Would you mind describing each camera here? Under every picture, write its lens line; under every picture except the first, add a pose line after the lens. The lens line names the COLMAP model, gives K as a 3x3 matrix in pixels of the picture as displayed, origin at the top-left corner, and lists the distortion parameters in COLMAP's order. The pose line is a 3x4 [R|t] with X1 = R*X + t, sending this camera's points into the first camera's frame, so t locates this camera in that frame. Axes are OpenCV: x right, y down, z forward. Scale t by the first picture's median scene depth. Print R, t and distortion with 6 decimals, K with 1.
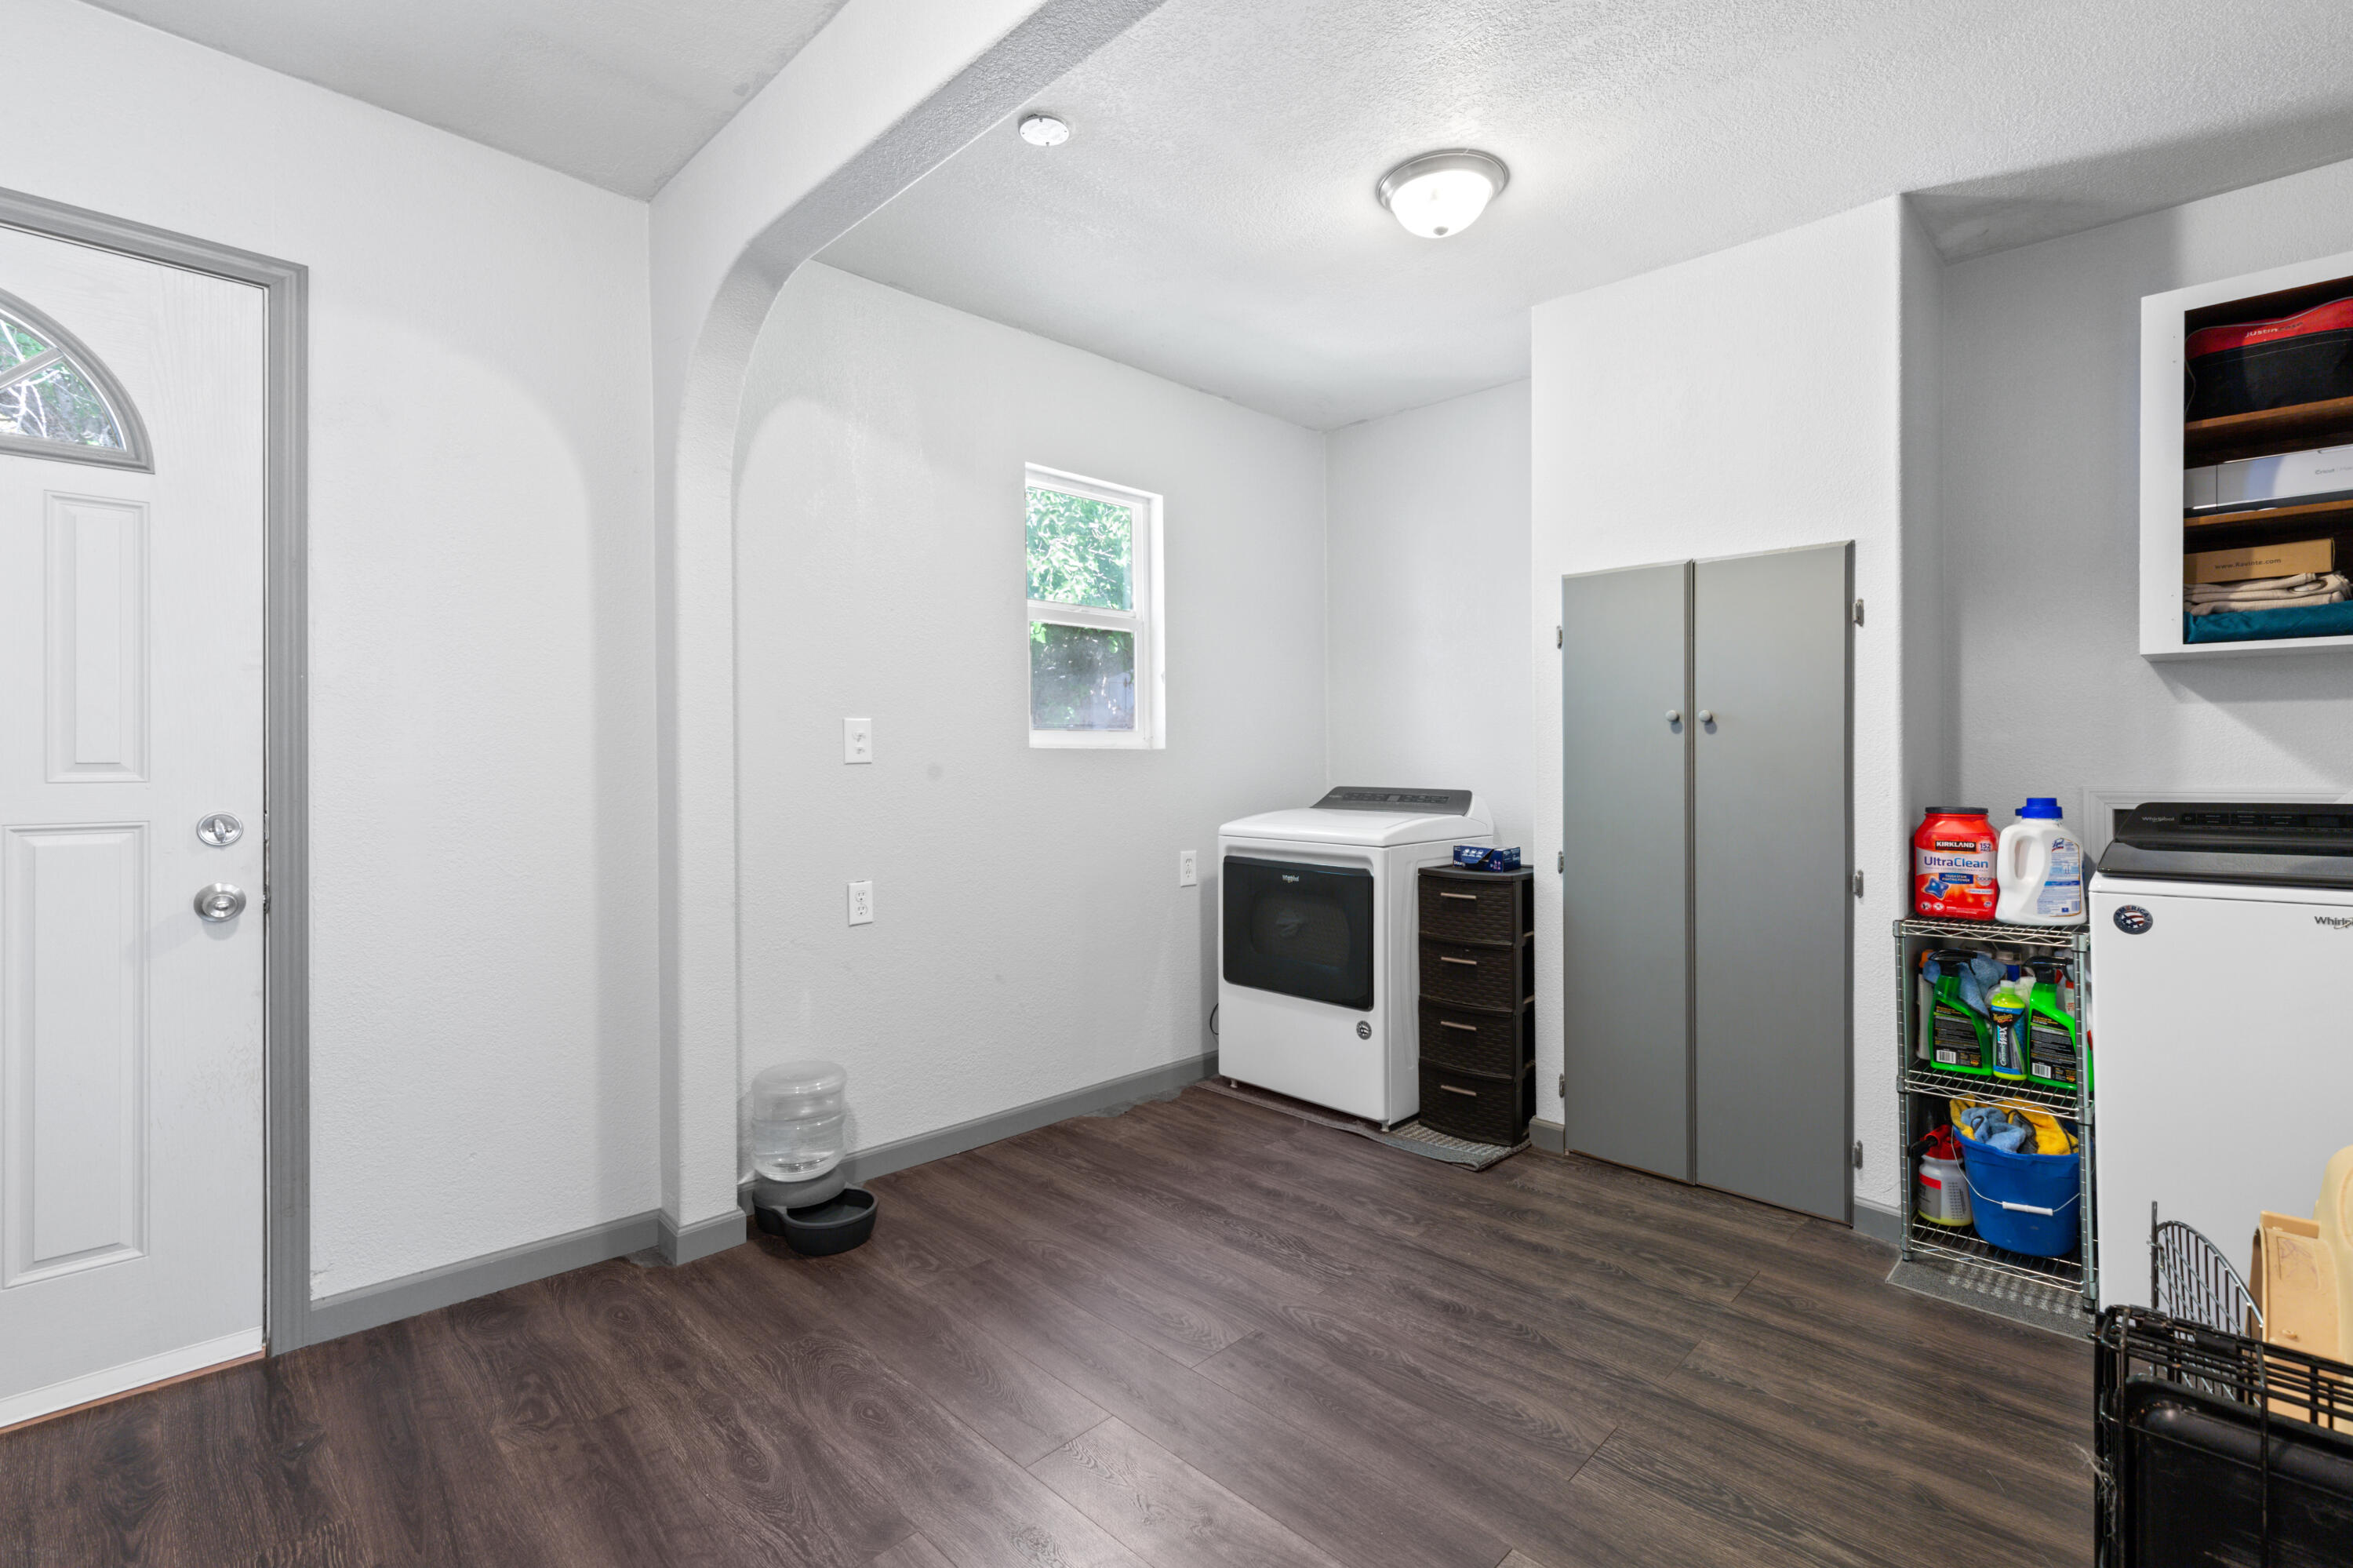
lens RADIAL K [[1061.6, 0, 1183.7], [0, 1061.6, 763.5], [0, 0, 1]] dist [0.000590, -0.000040]
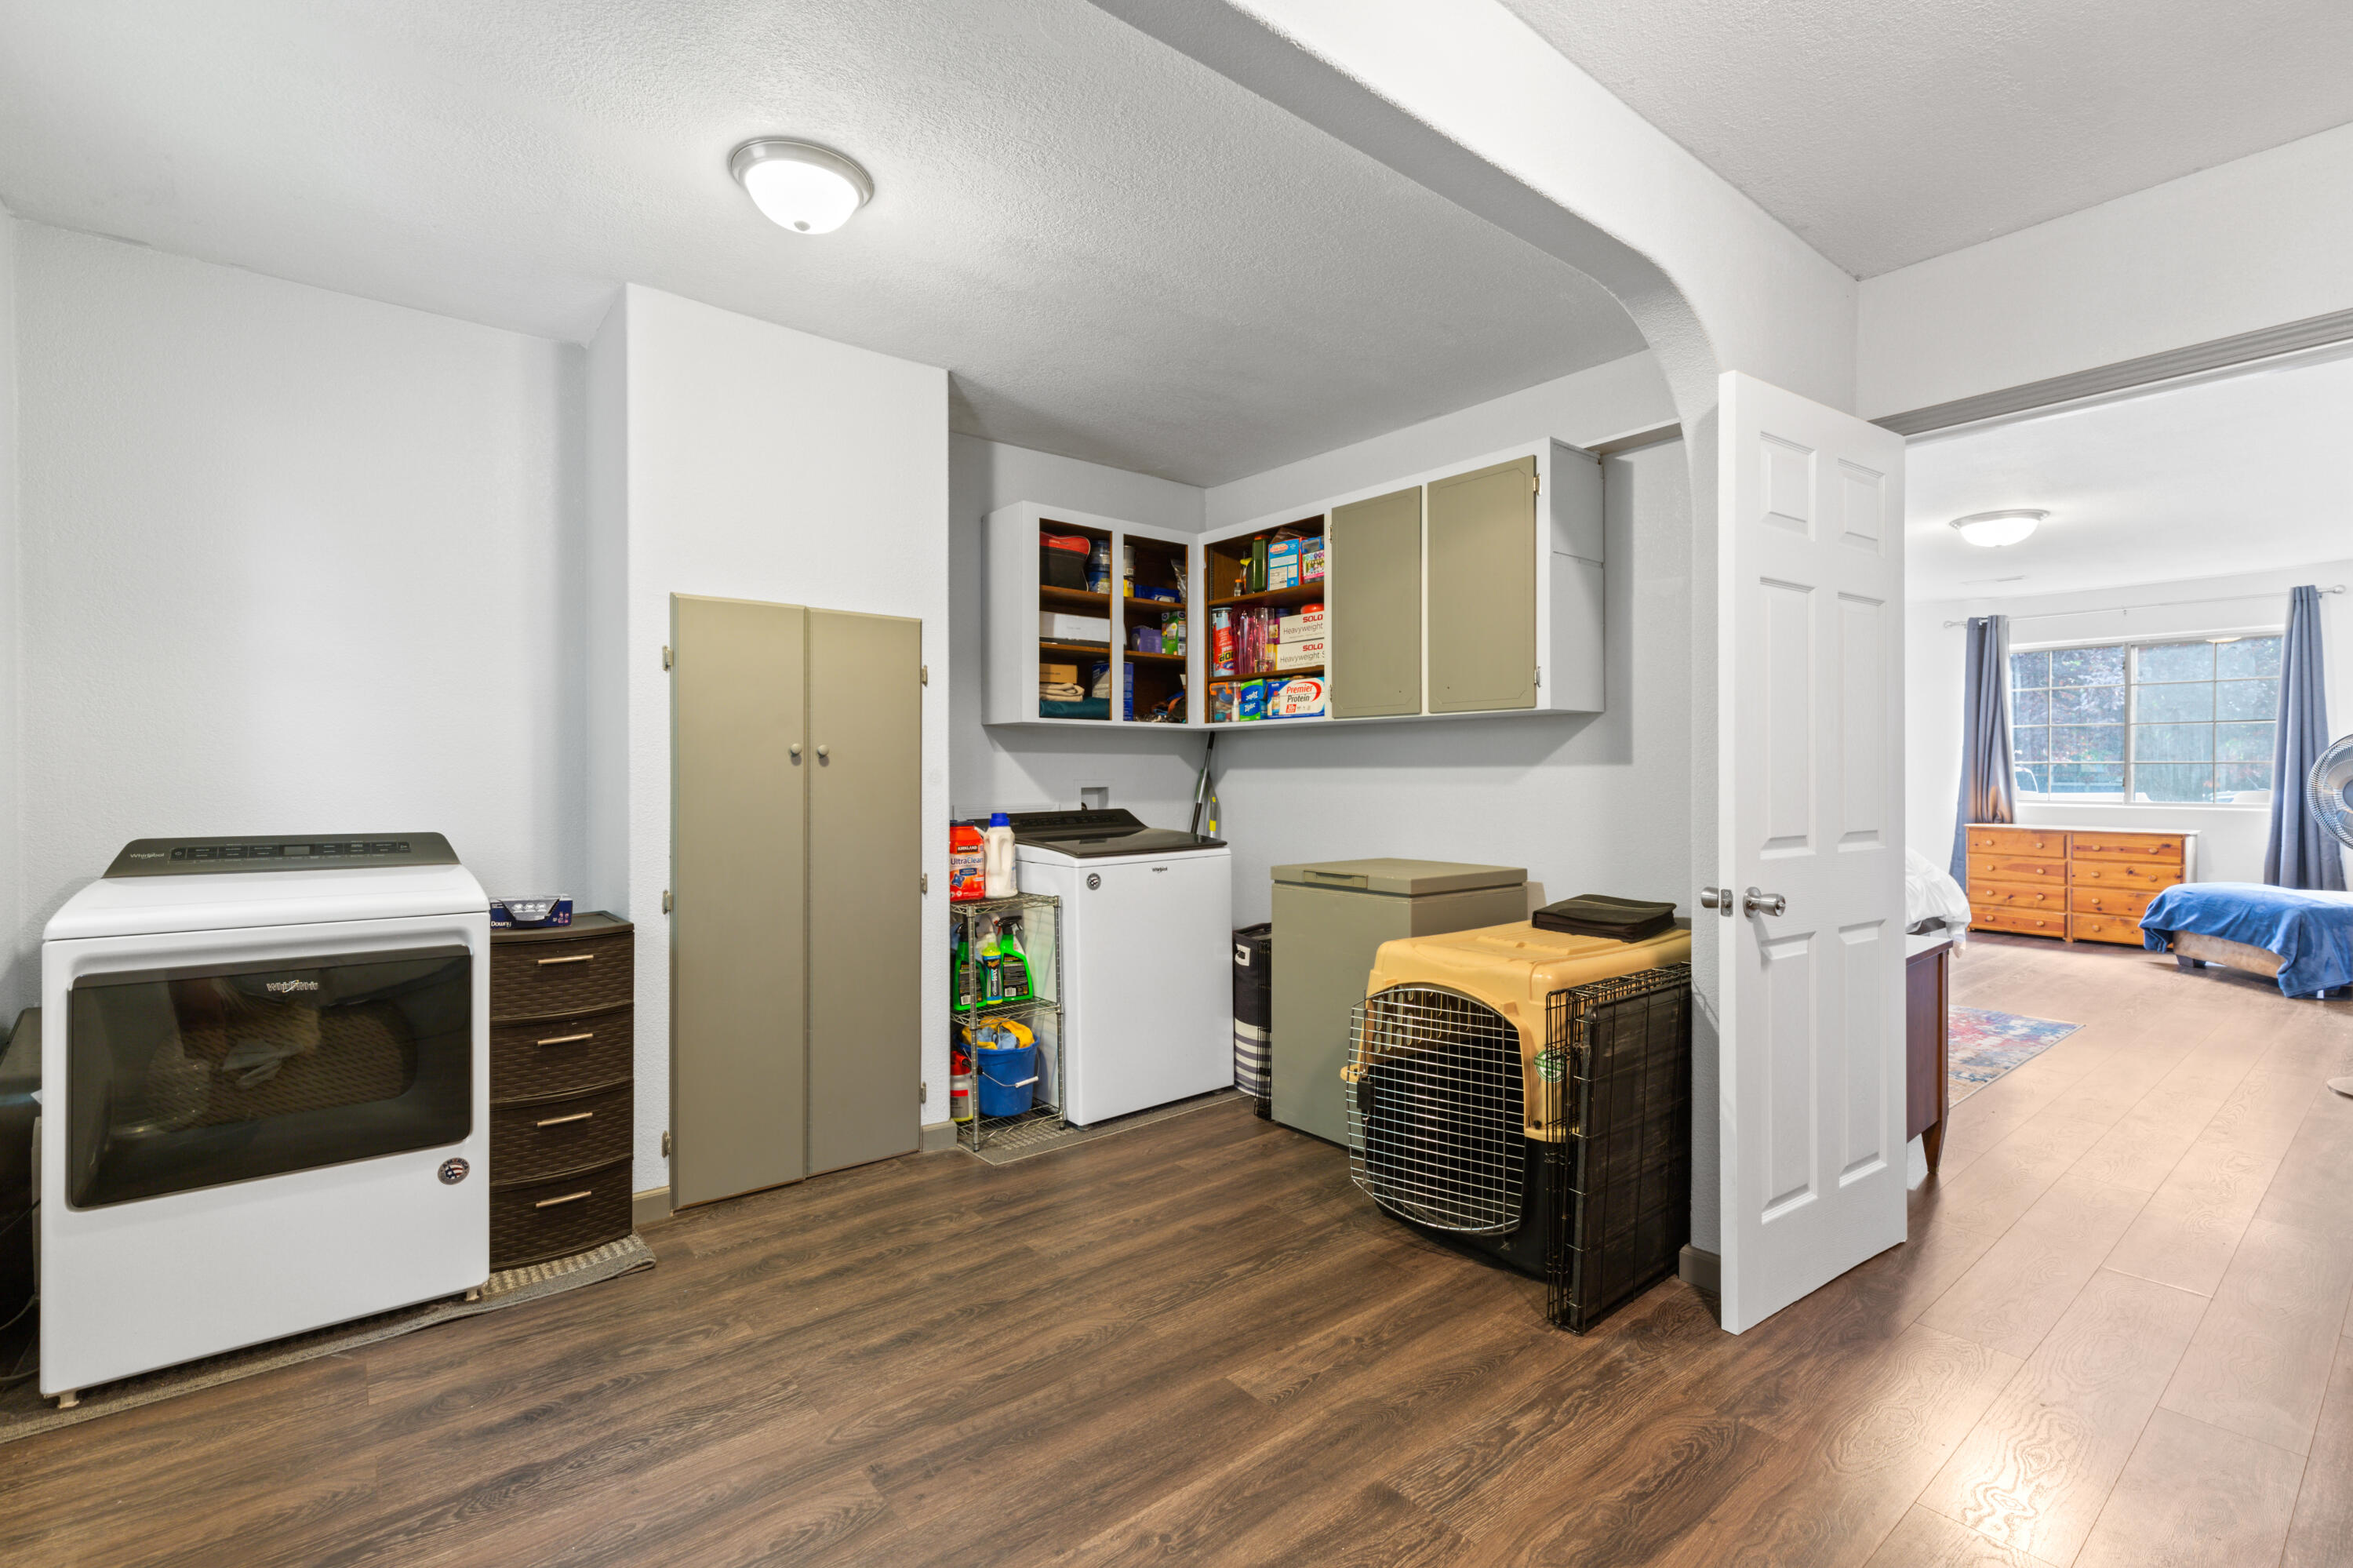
lens RADIAL K [[1068.4, 0, 1176.5], [0, 1068.4, 784.0], [0, 0, 1]] dist [0.008630, -0.000013]
pose [[0.107013, -0.004250, 0.994249, -0.651745], [0.008560, 0.999958, 0.003353, -0.011505], [-0.994221, 0.008152, 0.107045, 0.567636]]
